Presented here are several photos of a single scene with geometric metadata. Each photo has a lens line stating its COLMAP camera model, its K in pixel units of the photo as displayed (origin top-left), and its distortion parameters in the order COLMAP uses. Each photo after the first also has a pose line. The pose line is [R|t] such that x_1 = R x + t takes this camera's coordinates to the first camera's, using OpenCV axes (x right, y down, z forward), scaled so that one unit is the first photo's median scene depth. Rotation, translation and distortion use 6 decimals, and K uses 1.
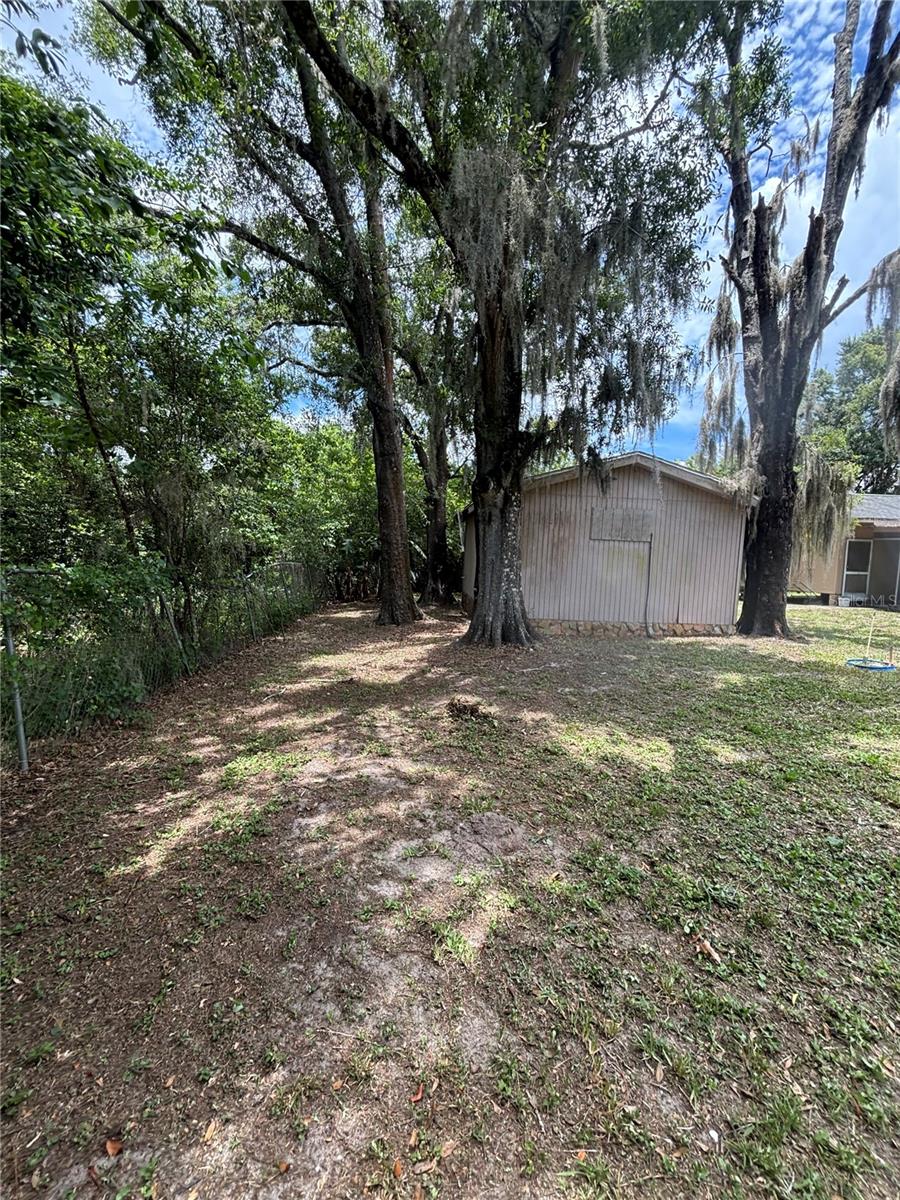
lens RADIAL K [[482.3, 0, 449.9], [0, 482.3, 600.6], [0, 0, 1]] dist [-0.001288, 0.000918]
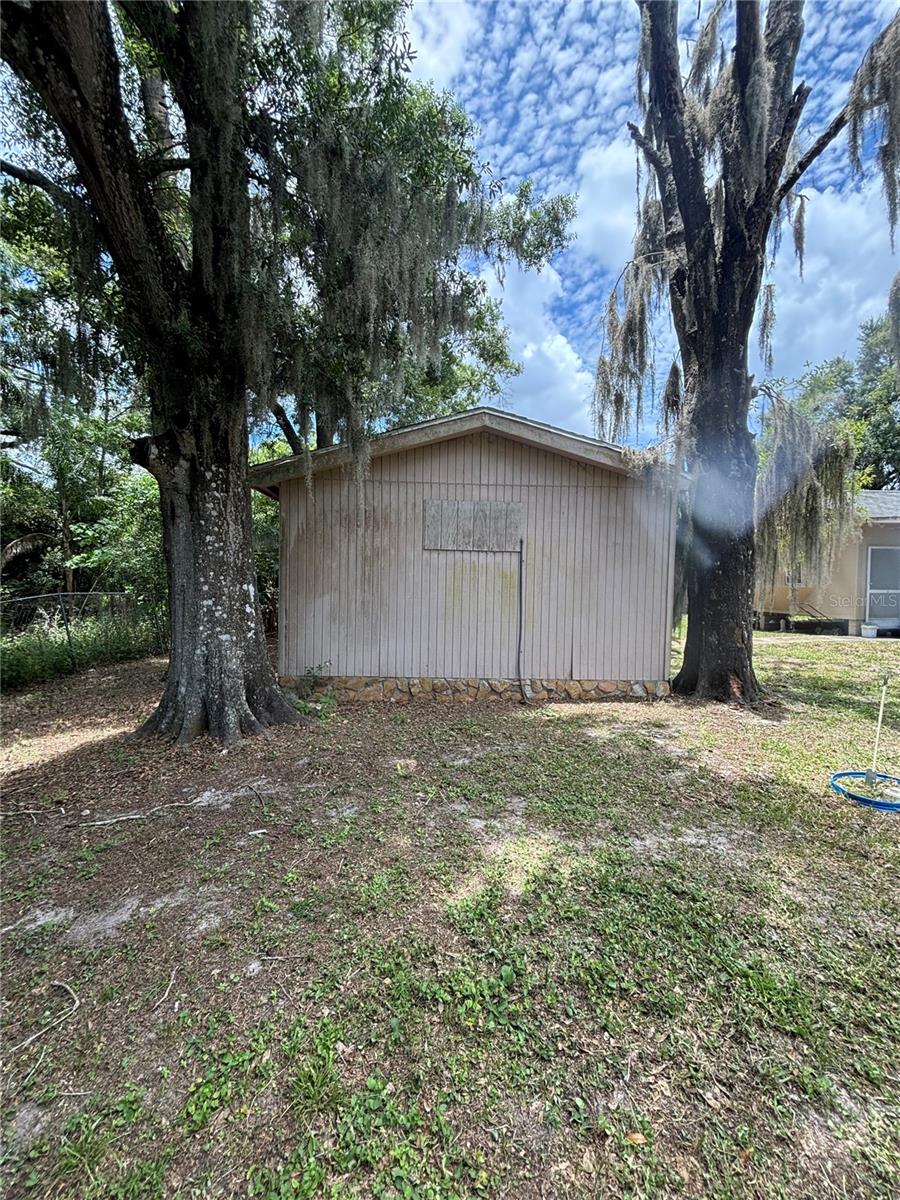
lens RADIAL K [[482.3, 0, 450.3], [0, 482.3, 599.3], [0, 0, 1]] dist [-0.001288, 0.000918]
pose [[0.998375, -0.016979, -0.054396, 0.356853], [0.014244, 0.998634, -0.050276, -0.028626], [0.055176, 0.049419, 0.997253, 0.368645]]
